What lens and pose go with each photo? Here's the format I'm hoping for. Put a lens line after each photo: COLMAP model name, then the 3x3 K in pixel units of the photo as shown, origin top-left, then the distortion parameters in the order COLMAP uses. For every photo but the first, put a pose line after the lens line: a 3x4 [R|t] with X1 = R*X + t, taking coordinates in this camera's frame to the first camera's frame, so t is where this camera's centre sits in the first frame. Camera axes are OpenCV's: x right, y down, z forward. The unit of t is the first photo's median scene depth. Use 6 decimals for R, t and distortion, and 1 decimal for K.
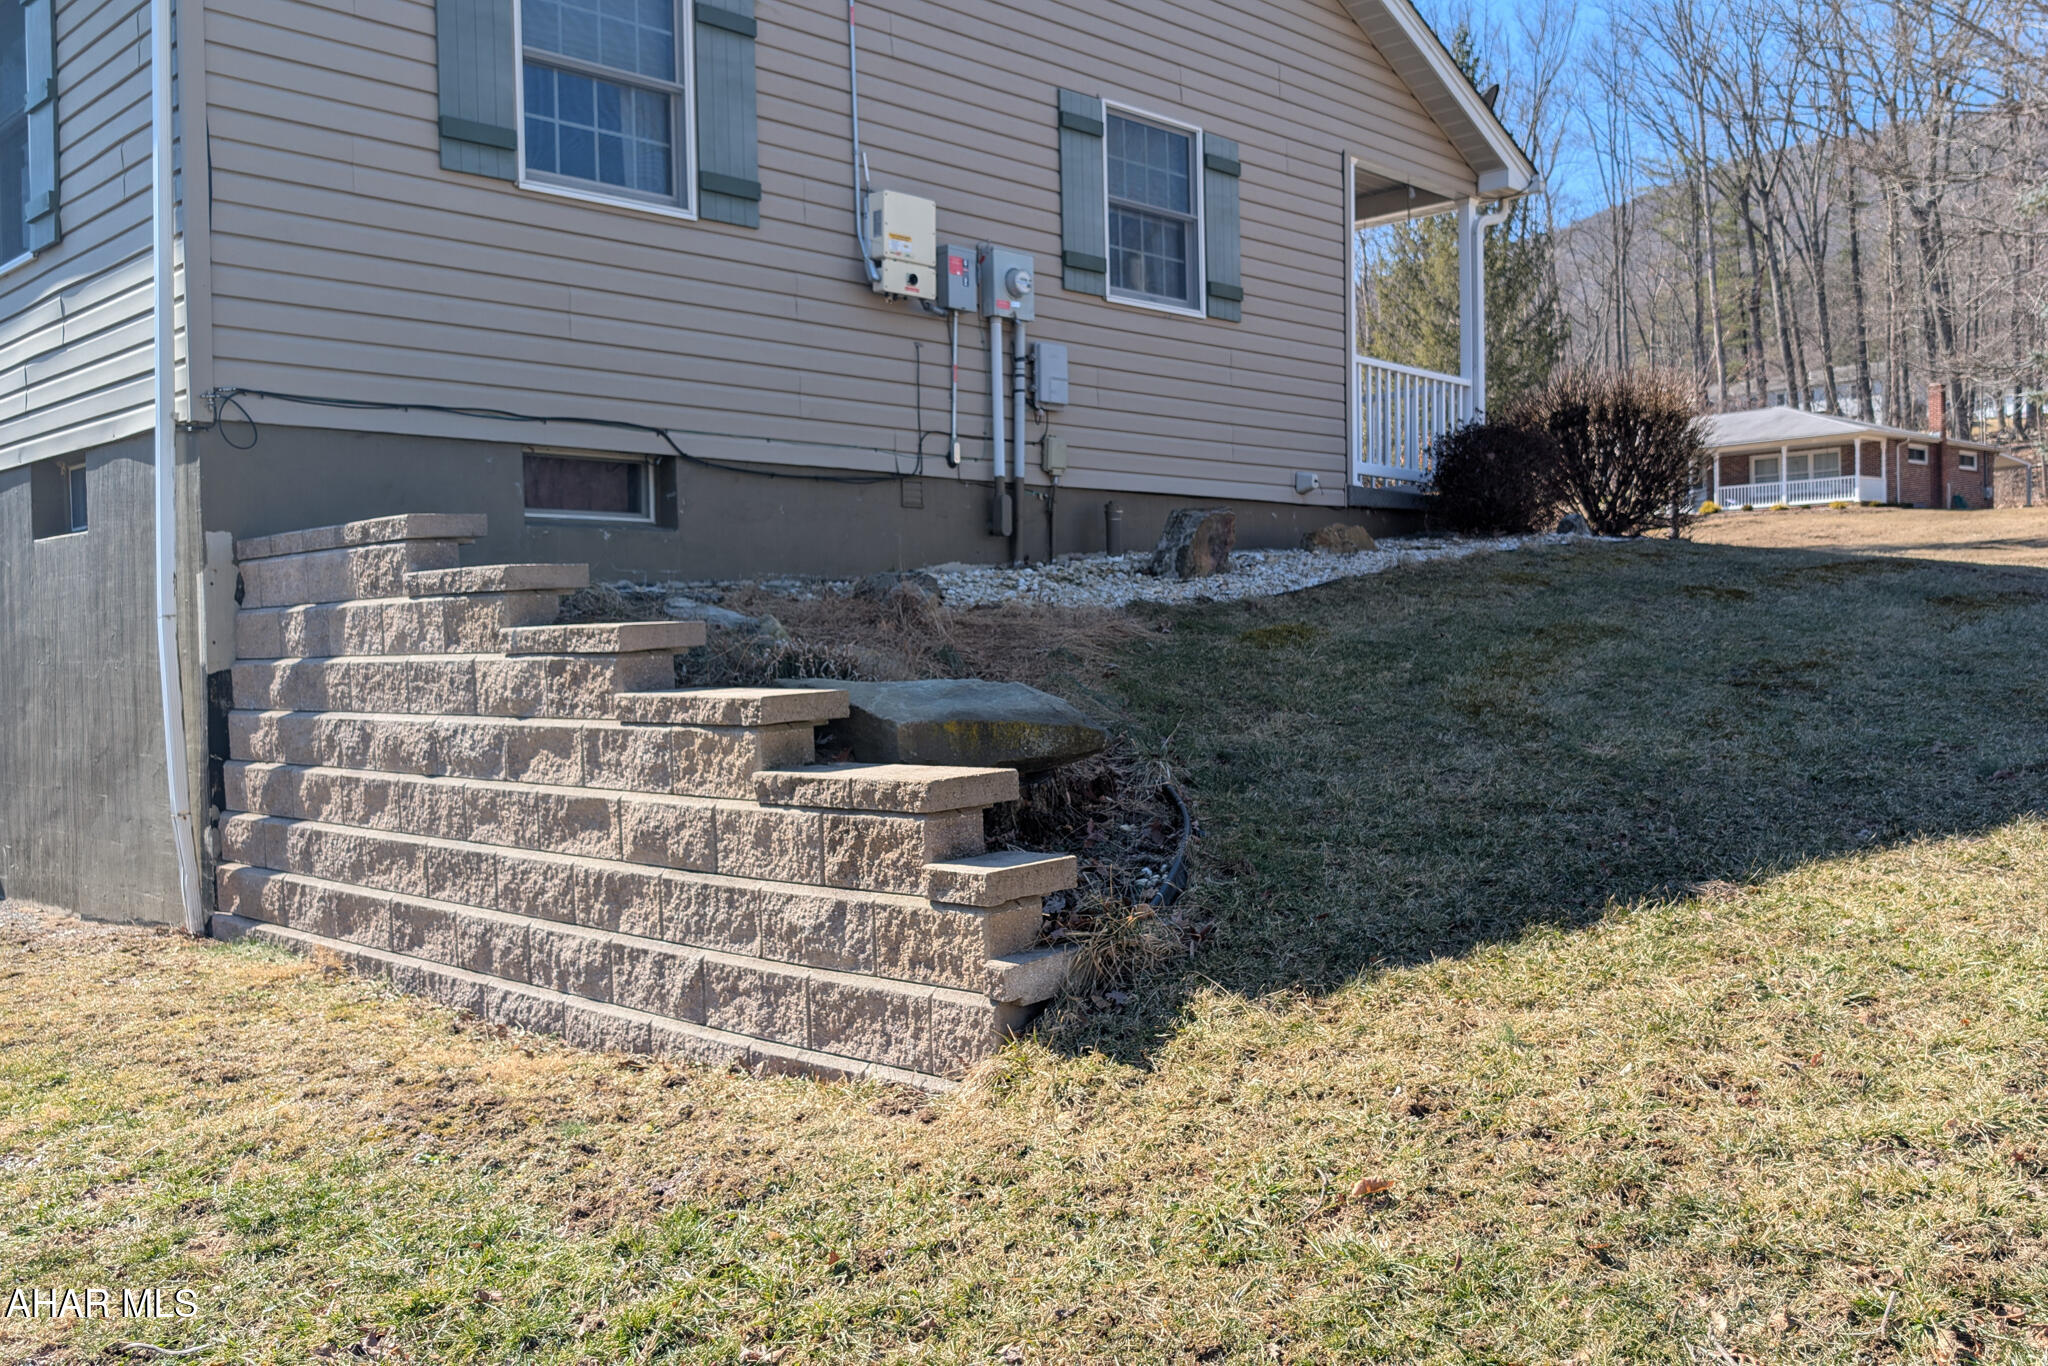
lens RADIAL K [[1745.5, 0, 1063.8], [0, 1745.5, 683.4], [0, 0, 1]] dist [0.032778, -0.024132]
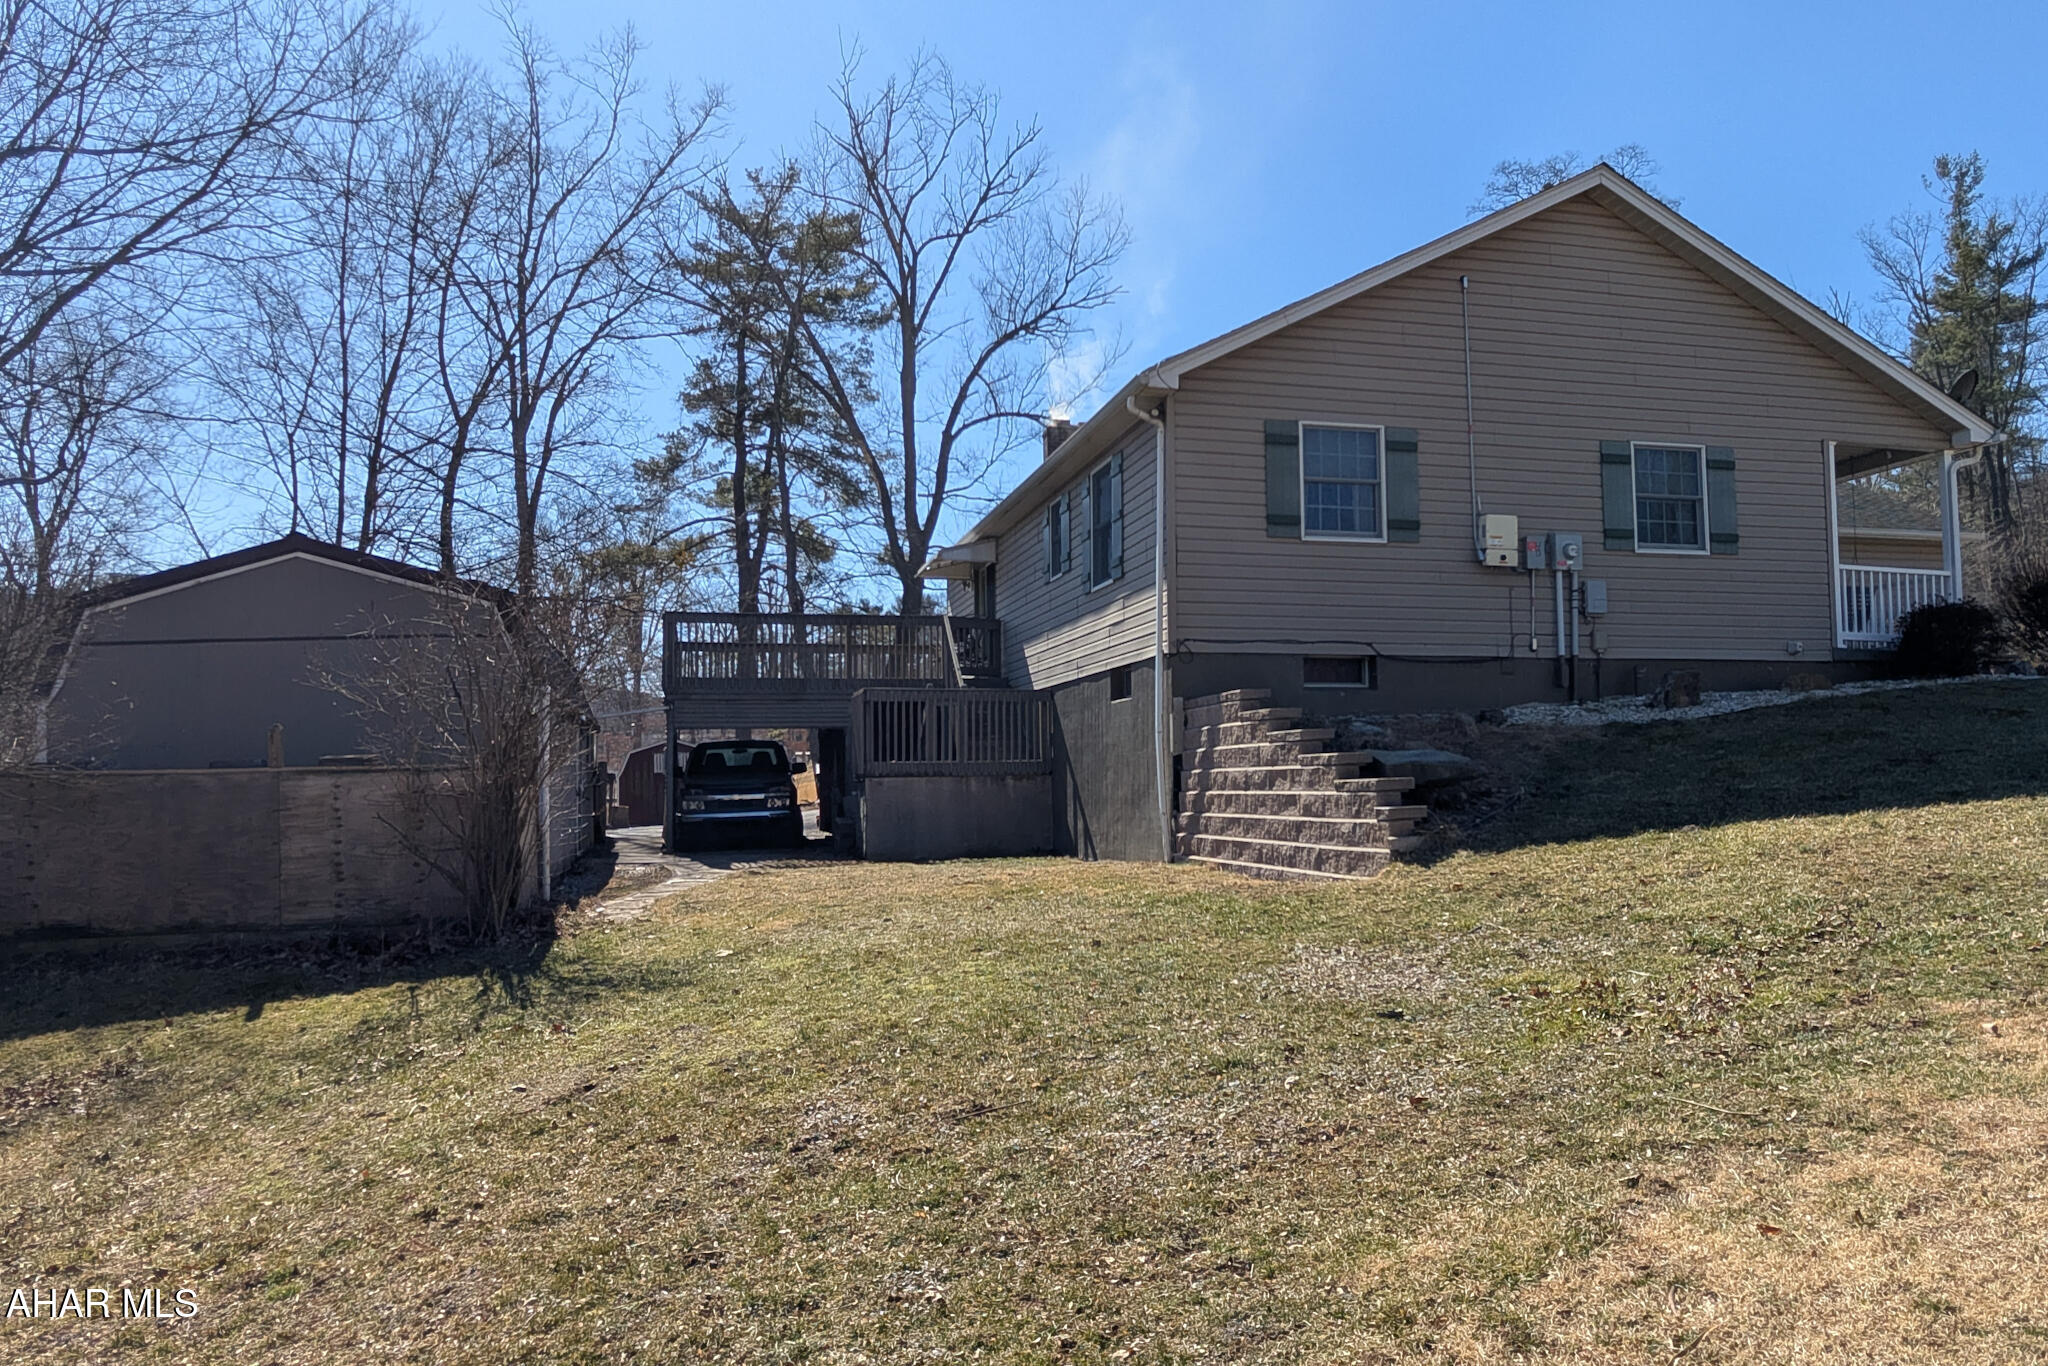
lens RADIAL K [[1263.3, 0, 1024.0], [0, 1263.3, 683.0], [0, 0, 1]] dist [-0.007124, -0.001139]
pose [[0.831211, -0.028822, -0.555209, 0.294239], [-0.018814, 0.996625, -0.079903, 0.035712], [0.555638, 0.076862, 0.827864, -0.534128]]
